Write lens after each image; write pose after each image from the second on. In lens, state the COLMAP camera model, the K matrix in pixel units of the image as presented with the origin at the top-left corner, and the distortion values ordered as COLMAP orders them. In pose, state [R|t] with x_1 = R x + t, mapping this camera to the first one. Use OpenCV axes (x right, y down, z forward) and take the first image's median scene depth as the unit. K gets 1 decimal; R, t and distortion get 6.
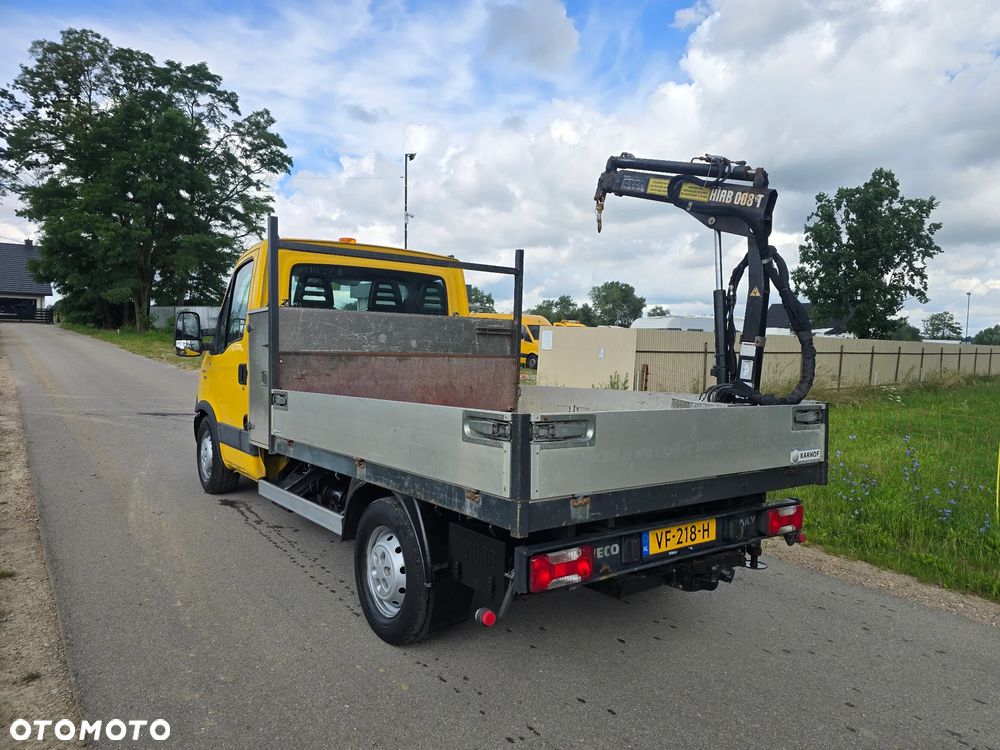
lens RADIAL K [[665.1, 0, 500.0], [0, 665.1, 375.0], [0, 0, 1]] dist [0.067888, -0.060370]
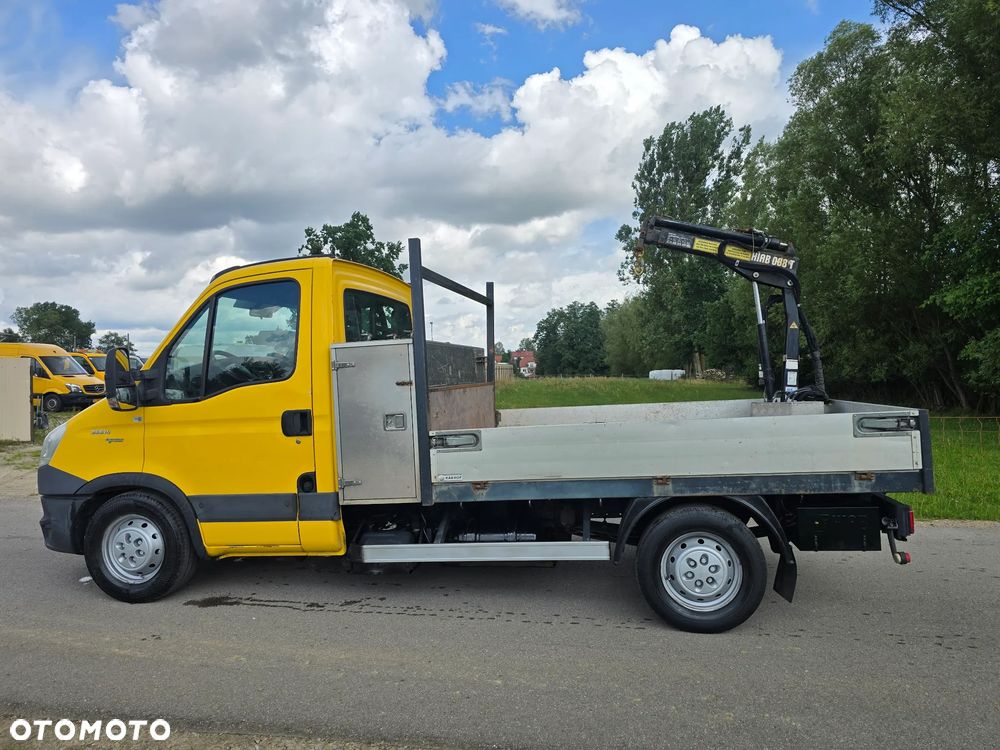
lens RADIAL K [[678.8, 0, 500.0], [0, 678.8, 375.0], [0, 0, 1]] dist [0.068169, -0.068456]
pose [[0.727304, -0.044569, 0.684867, -0.110320], [0.072044, 0.997334, -0.011605, -0.004422], [-0.682524, 0.057781, 0.728576, 0.034468]]
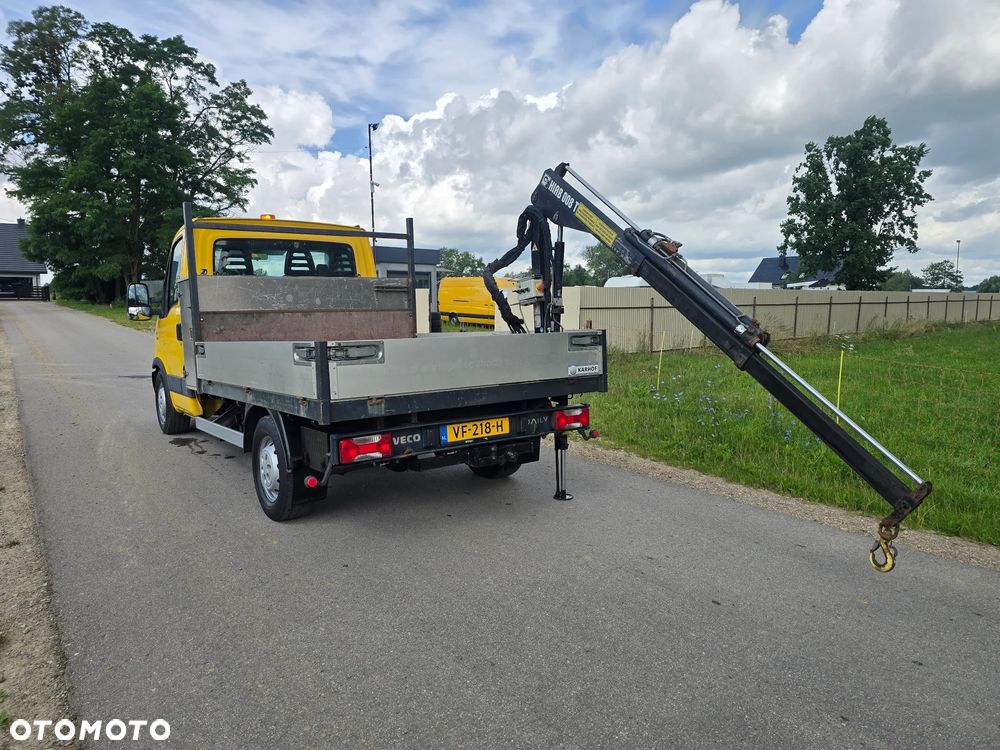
lens RADIAL K [[665.0, 0, 484.1], [0, 665.0, 375.9], [0, 0, 1]] dist [0.065738, -0.060496]
pose [[0.999359, -0.029686, -0.020008, 0.019358], [0.030732, 0.998058, 0.054190, 0.002950], [0.018360, -0.054770, 0.998330, -0.021933]]
